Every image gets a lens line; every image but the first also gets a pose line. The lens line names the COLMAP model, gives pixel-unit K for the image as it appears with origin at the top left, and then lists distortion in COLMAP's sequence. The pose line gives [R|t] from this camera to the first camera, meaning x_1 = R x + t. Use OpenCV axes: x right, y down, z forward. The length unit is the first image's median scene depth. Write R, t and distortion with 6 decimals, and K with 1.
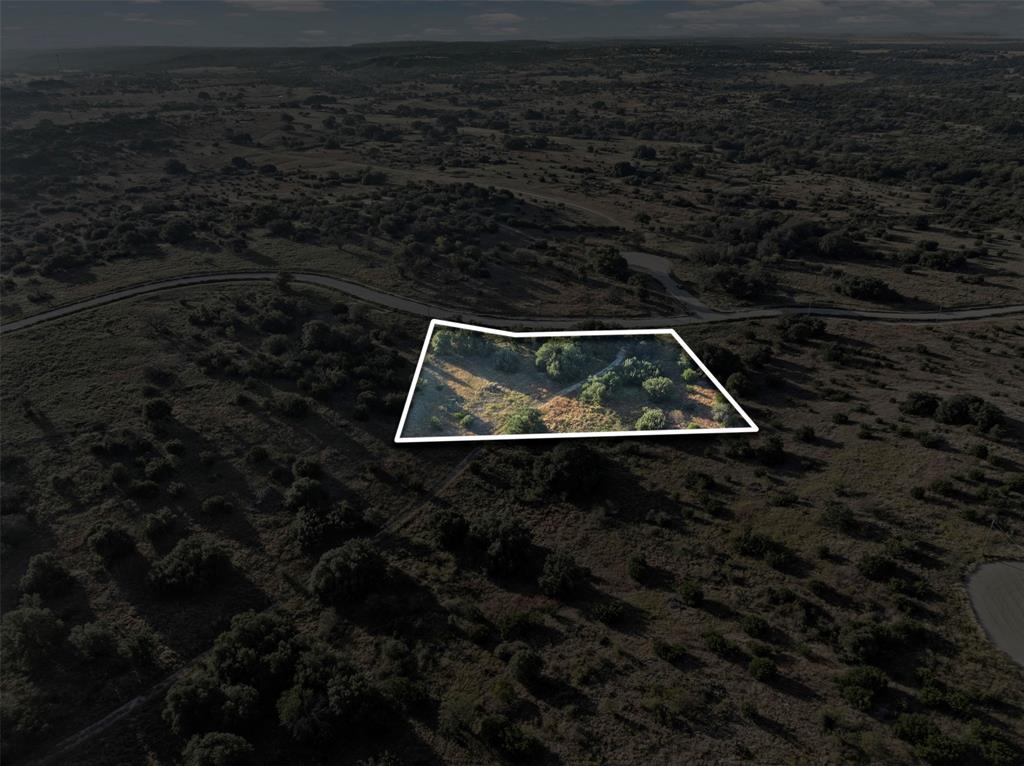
lens RADIAL K [[717.2, 0, 516.7], [0, 717.2, 378.7], [0, 0, 1]] dist [-0.032707, 0.007221]
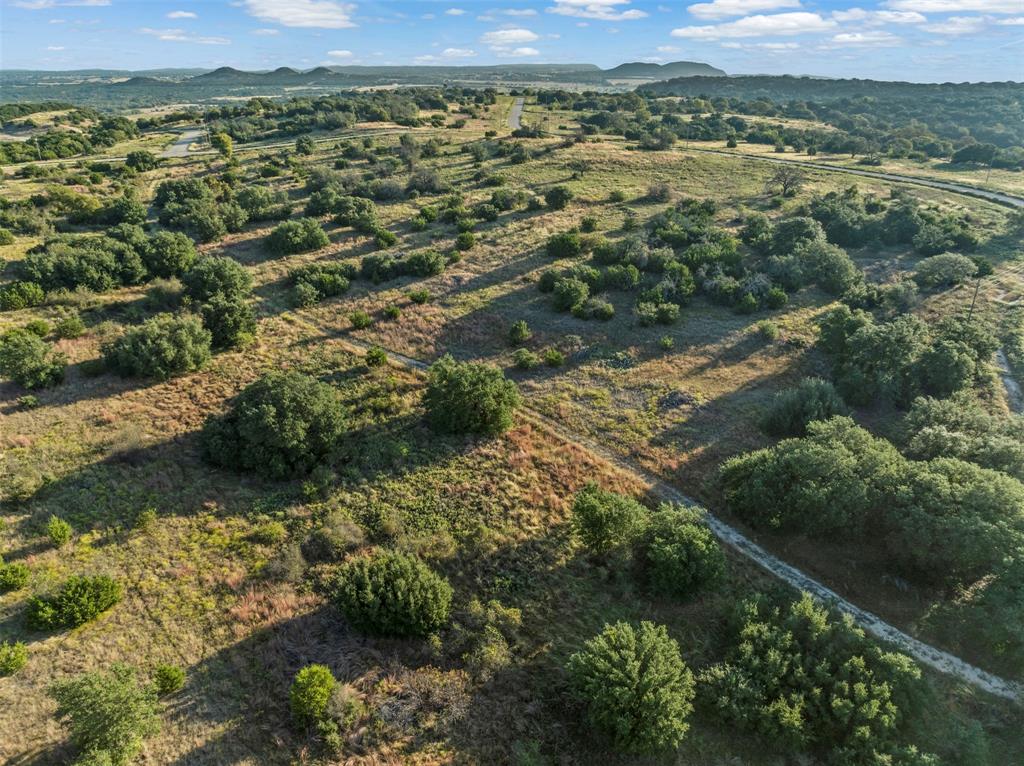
lens RADIAL K [[717.2, 0, 510.7], [0, 717.2, 388.8], [0, 0, 1]] dist [-0.032707, 0.007221]
pose [[-0.205361, 0.434411, -0.876992, 0.433553], [-0.431715, 0.763987, 0.479527, -0.186002], [0.878322, 0.477086, 0.030649, 1.039517]]
